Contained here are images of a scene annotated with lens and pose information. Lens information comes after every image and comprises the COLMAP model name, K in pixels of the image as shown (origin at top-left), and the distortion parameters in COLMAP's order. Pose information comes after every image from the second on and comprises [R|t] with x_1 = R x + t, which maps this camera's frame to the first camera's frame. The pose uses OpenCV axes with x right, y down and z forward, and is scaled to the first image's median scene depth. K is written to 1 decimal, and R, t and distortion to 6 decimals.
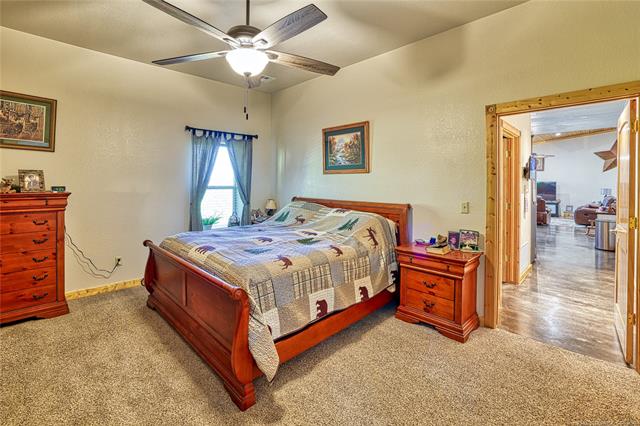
lens RADIAL K [[292.6, 0, 312.6], [0, 292.6, 184.0], [0, 0, 1]] dist [-0.037368, 0.011291]
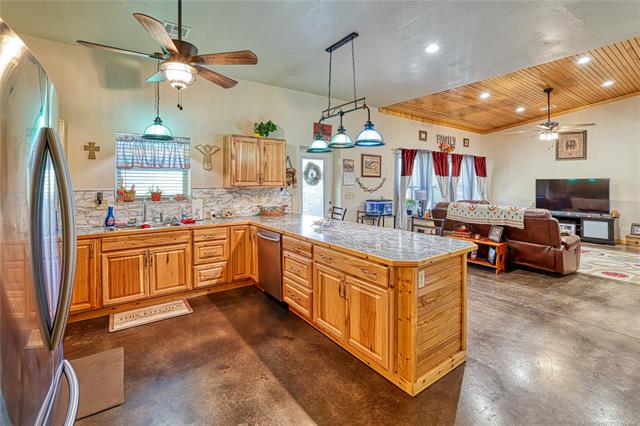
lens RADIAL K [[292.6, 0, 313.5], [0, 292.6, 183.4], [0, 0, 1]] dist [-0.037368, 0.011291]
pose [[0.987660, -0.014041, -0.155983, 1.160808], [0.012906, 0.999882, -0.008283, -0.002878], [0.156081, 0.006168, 0.987725, 1.165779]]
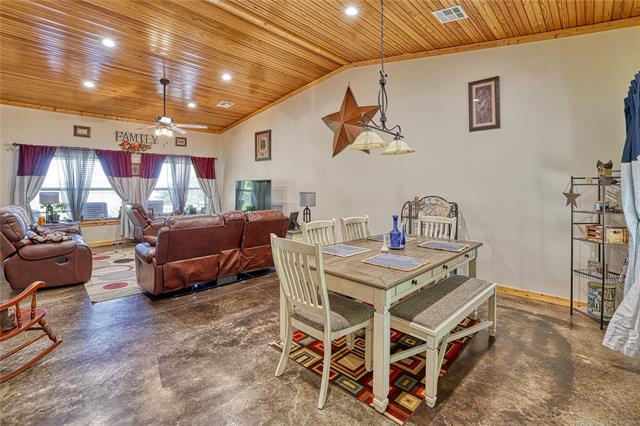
lens RADIAL K [[292.6, 0, 324.5], [0, 292.6, 186.5], [0, 0, 1]] dist [-0.037368, 0.011291]
pose [[0.999350, -0.014726, 0.032897, 2.779471], [0.015068, 0.999835, -0.010160, 0.034201], [-0.032742, 0.010649, 0.999407, 1.418144]]
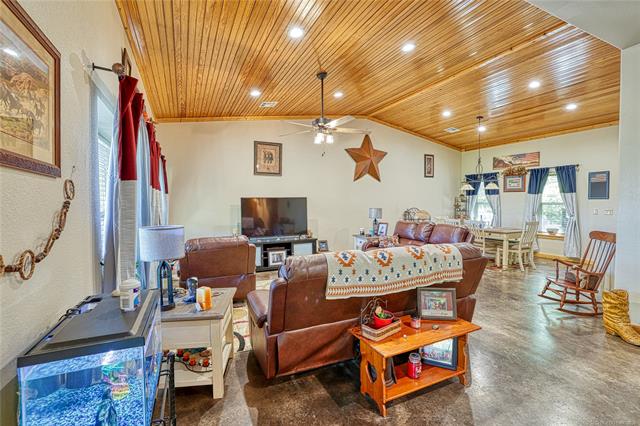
lens RADIAL K [[292.6, 0, 336.5], [0, 292.6, 207.3], [0, 0, 1]] dist [-0.037368, 0.011291]
pose [[0.291214, -0.038358, 0.955889, 1.082980], [0.017474, 0.999242, 0.034774, -0.020786], [-0.956498, 0.006577, 0.291664, 2.377761]]
